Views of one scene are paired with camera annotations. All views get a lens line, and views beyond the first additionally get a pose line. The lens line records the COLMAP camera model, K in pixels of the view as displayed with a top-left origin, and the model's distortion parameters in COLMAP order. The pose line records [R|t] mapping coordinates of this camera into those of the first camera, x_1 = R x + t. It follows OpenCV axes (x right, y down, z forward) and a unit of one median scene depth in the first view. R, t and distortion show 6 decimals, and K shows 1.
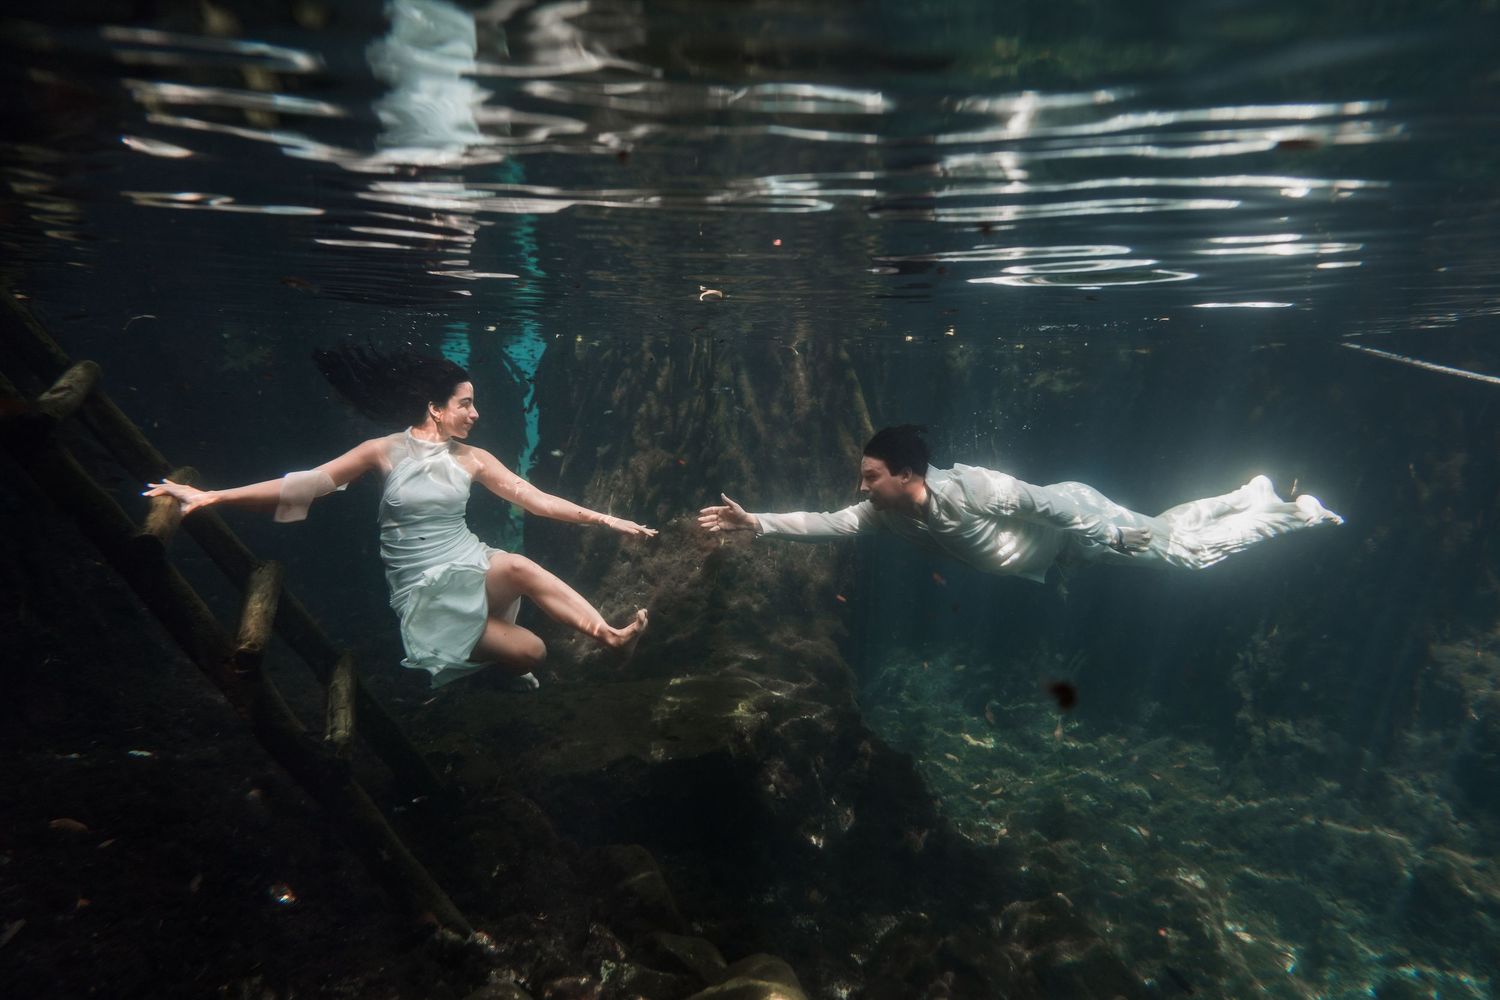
lens RADIAL K [[1293.2, 0, 754.5], [0, 1293.2, 512.9], [0, 0, 1]] dist [0.347330, 0.162313]
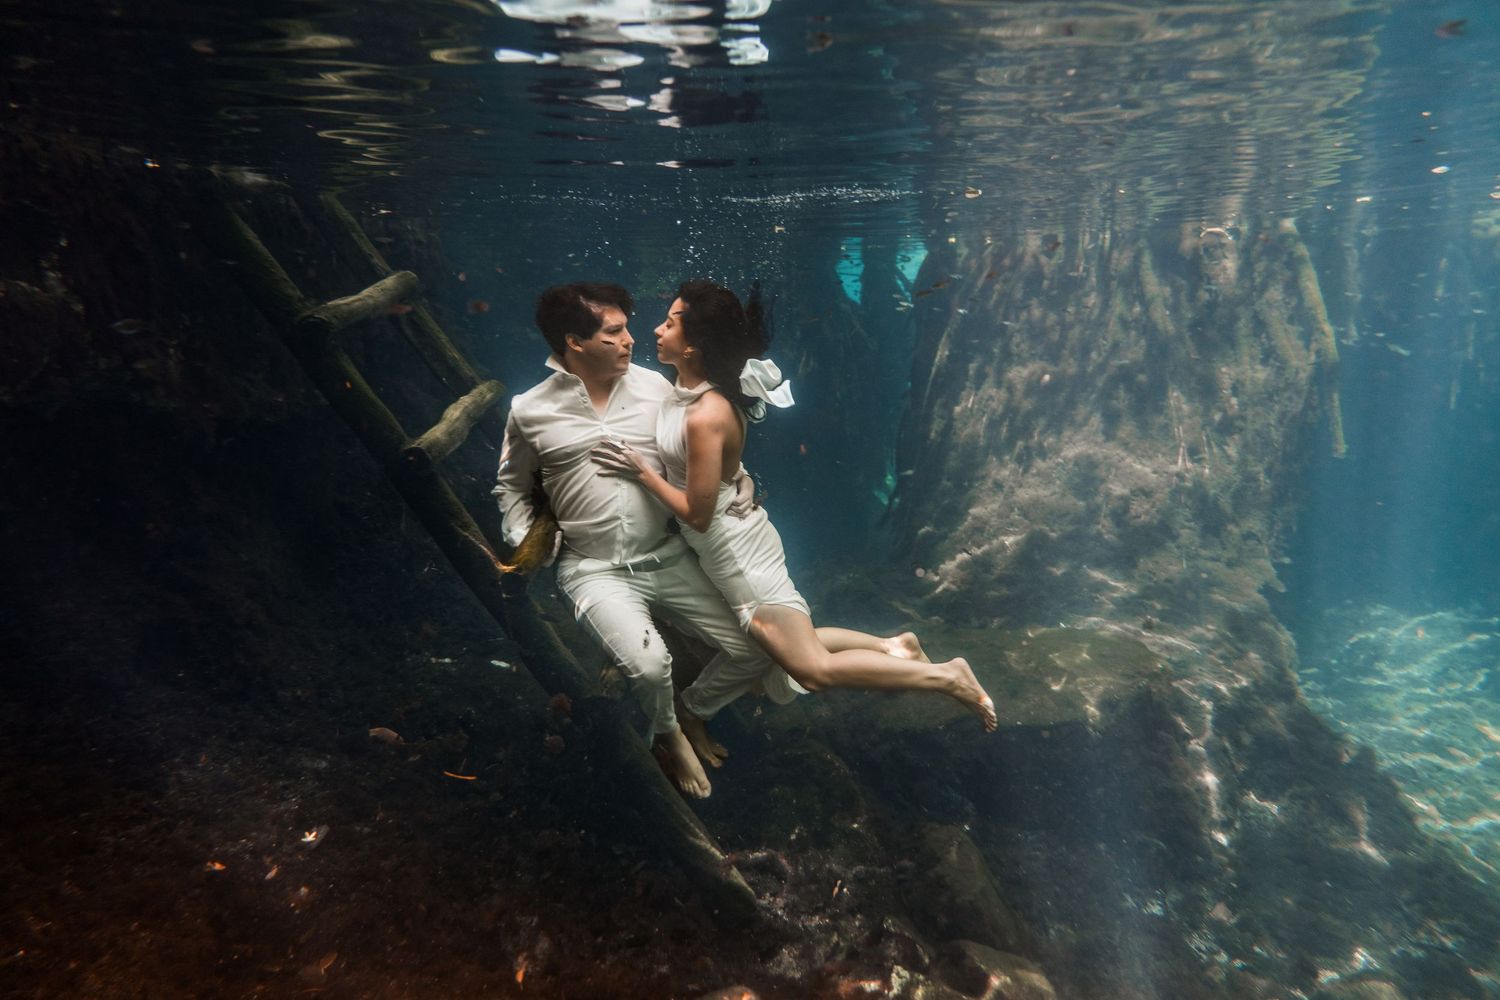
lens RADIAL K [[1293.2, 0, 754.5], [0, 1293.2, 512.9], [0, 0, 1]] dist [0.347330, 0.162313]
pose [[0.944570, 0.024755, -0.327375, 0.060194], [-0.007407, 0.998506, 0.054132, 0.007463], [0.328226, -0.048706, 0.943343, 0.169829]]
